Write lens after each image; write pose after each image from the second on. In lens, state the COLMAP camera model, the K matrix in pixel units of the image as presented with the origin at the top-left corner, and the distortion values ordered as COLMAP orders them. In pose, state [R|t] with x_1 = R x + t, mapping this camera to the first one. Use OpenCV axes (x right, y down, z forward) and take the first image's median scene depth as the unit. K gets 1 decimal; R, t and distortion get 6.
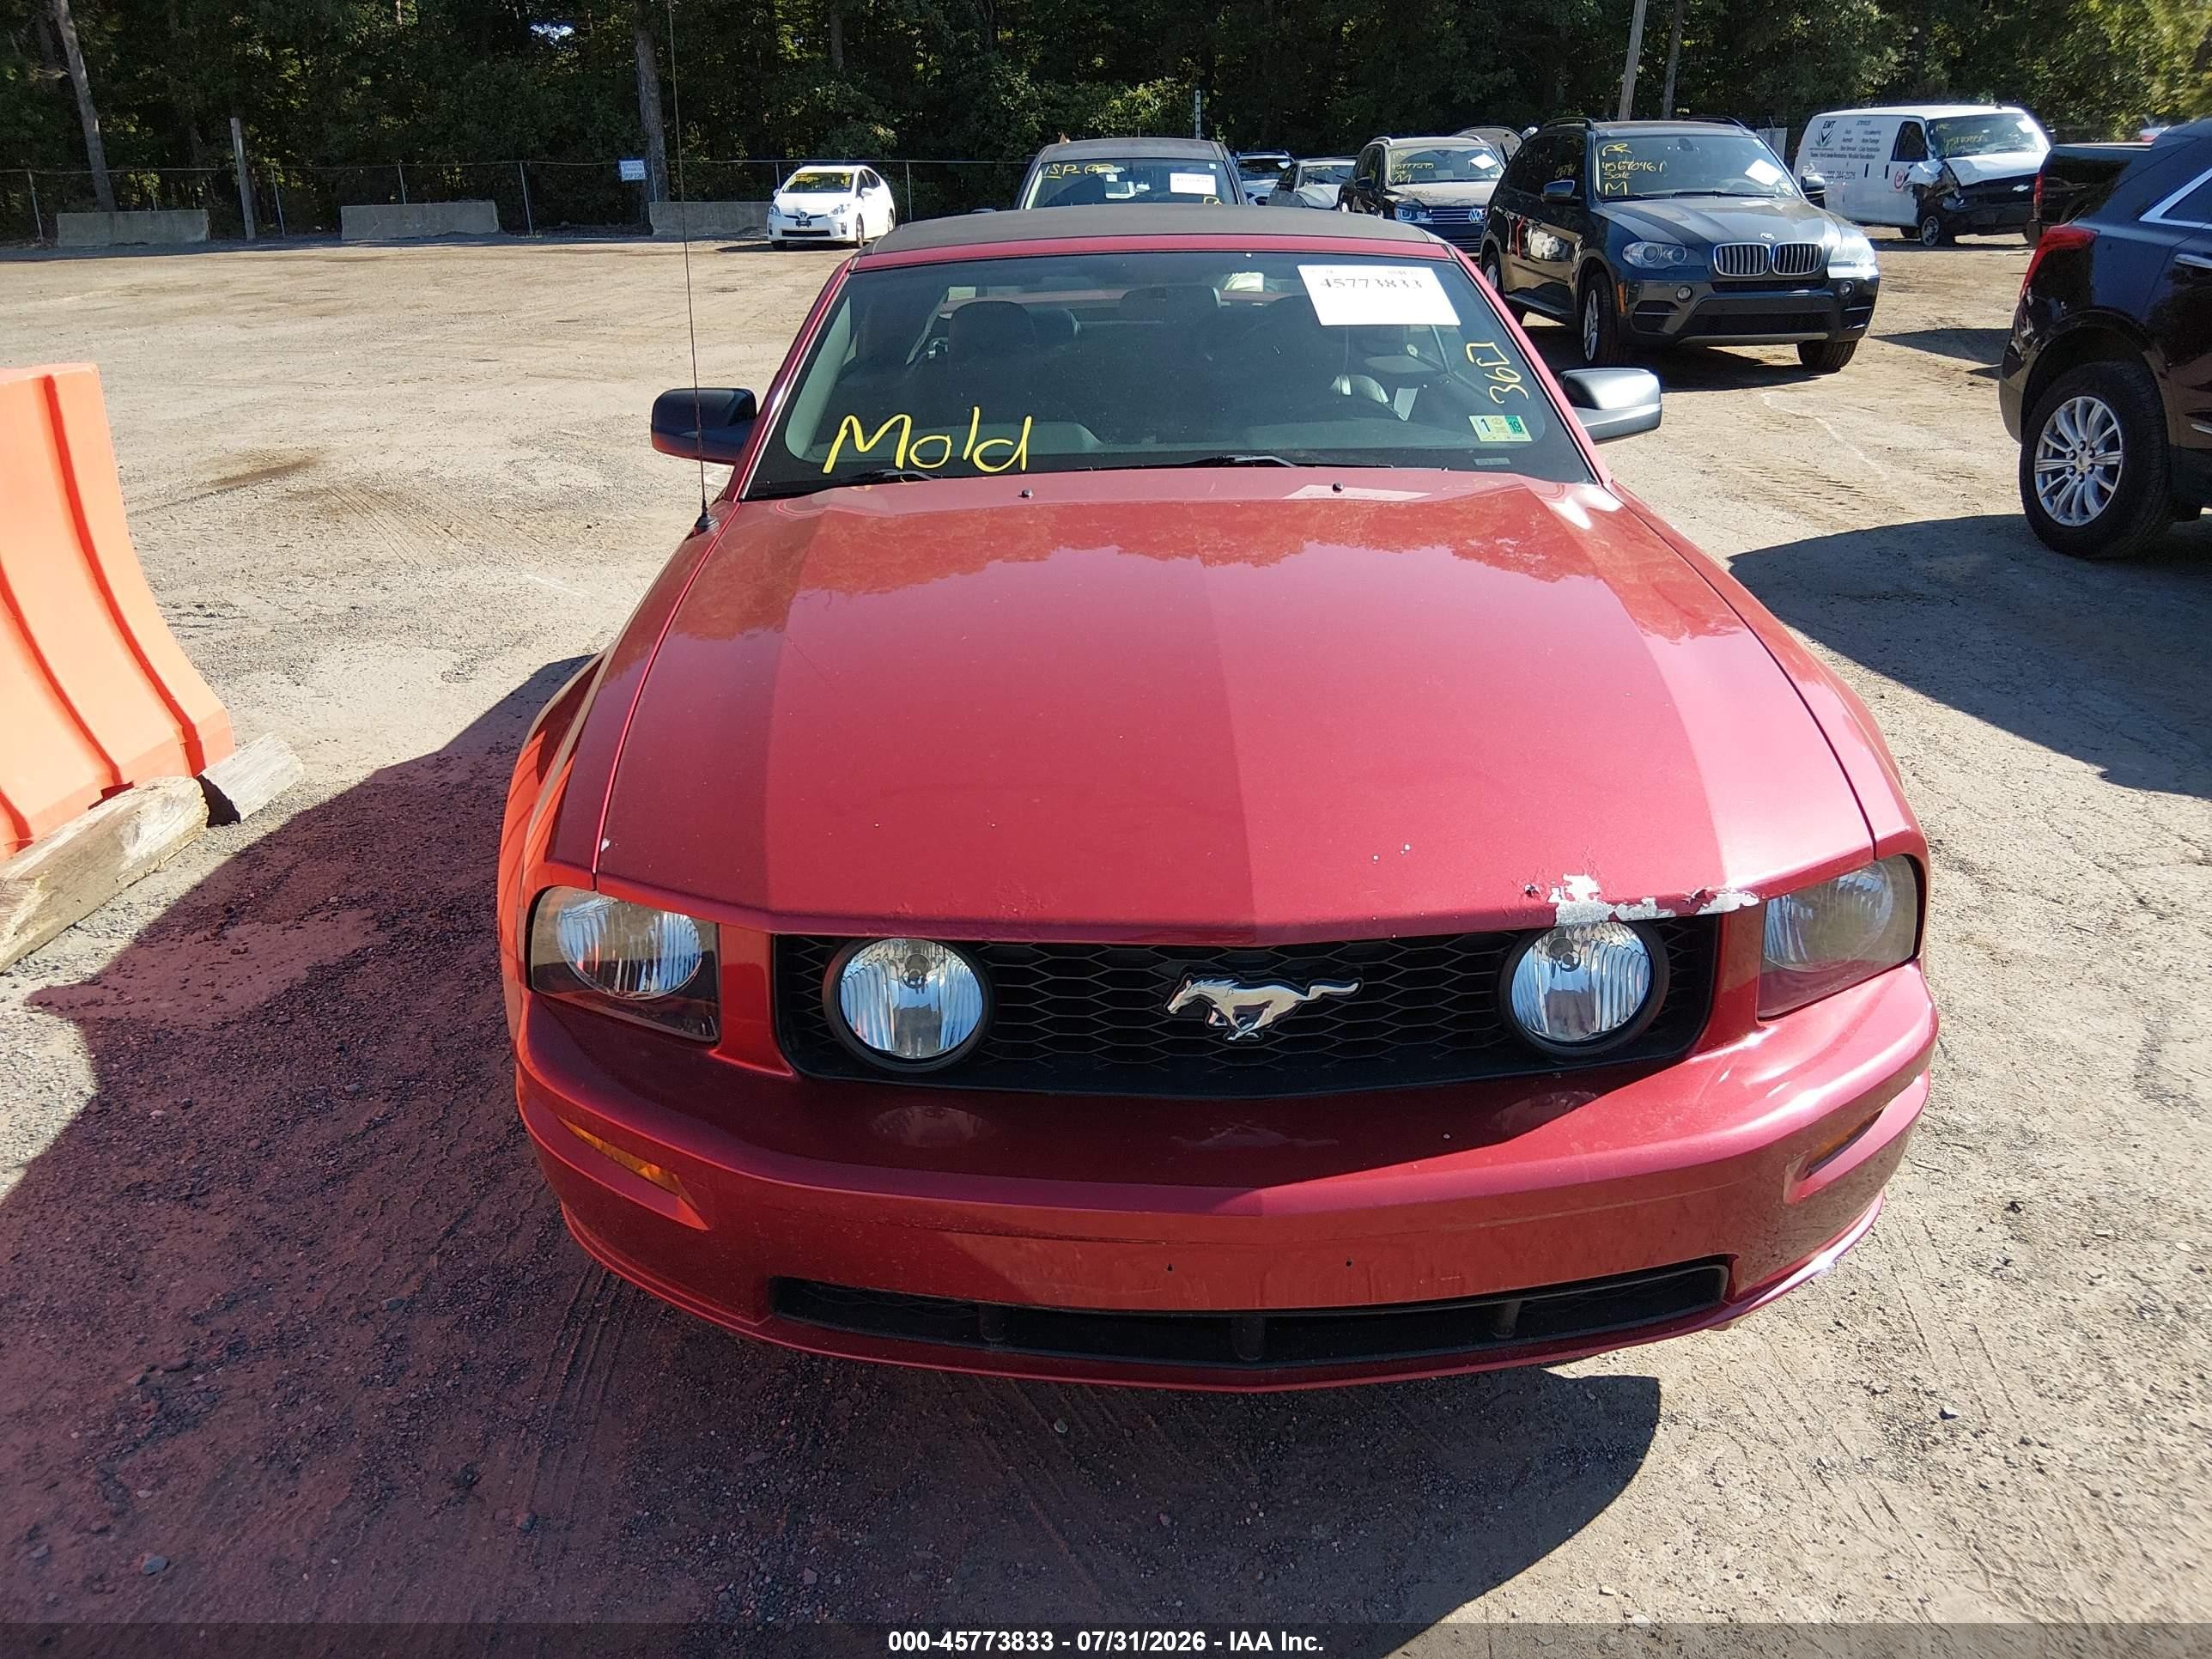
lens RADIAL K [[1655.8, 0, 1106.0], [0, 1655.8, 829.5], [0, 0, 1]] dist [0.078299, -0.143550]
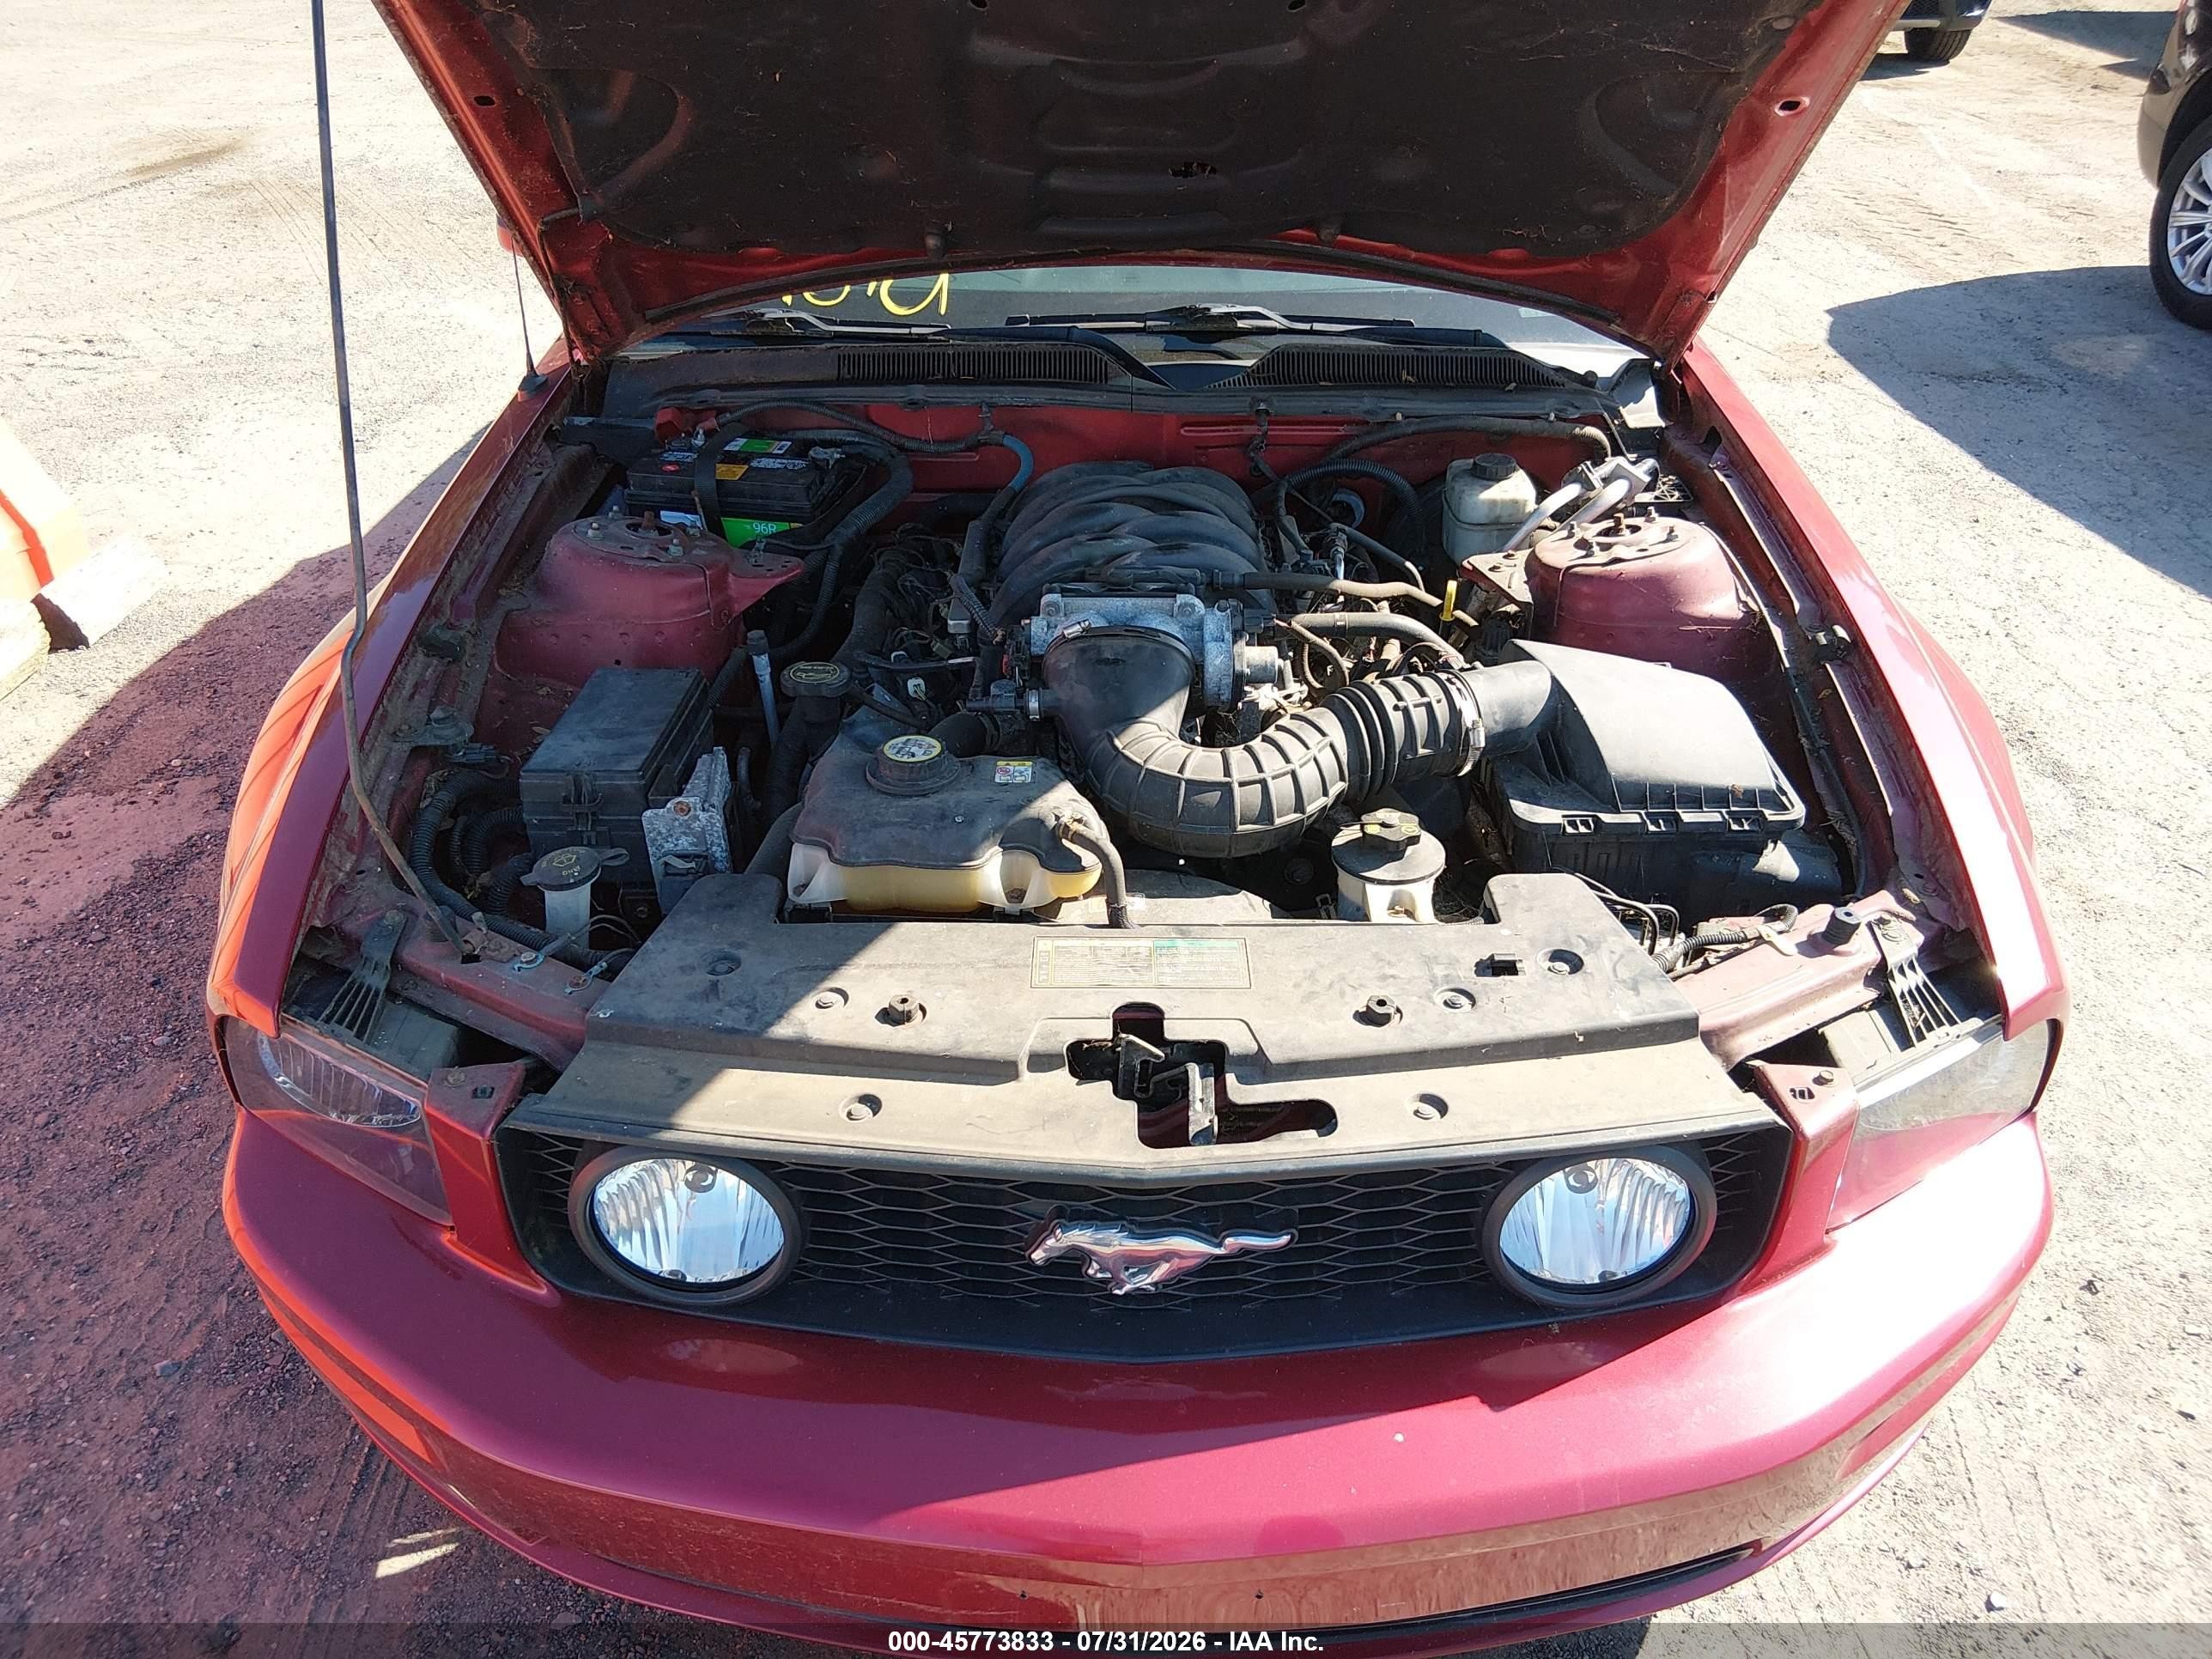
lens RADIAL K [[1740.8, 0, 1097.3], [0, 1740.8, 826.0], [0, 0, 1]] dist [-0.040575, 0.012305]
pose [[0.999561, 0.027224, -0.011724, 0.035615], [-0.024849, 0.985251, 0.169303, -0.106587], [0.016160, -0.168938, 0.985494, 0.138760]]
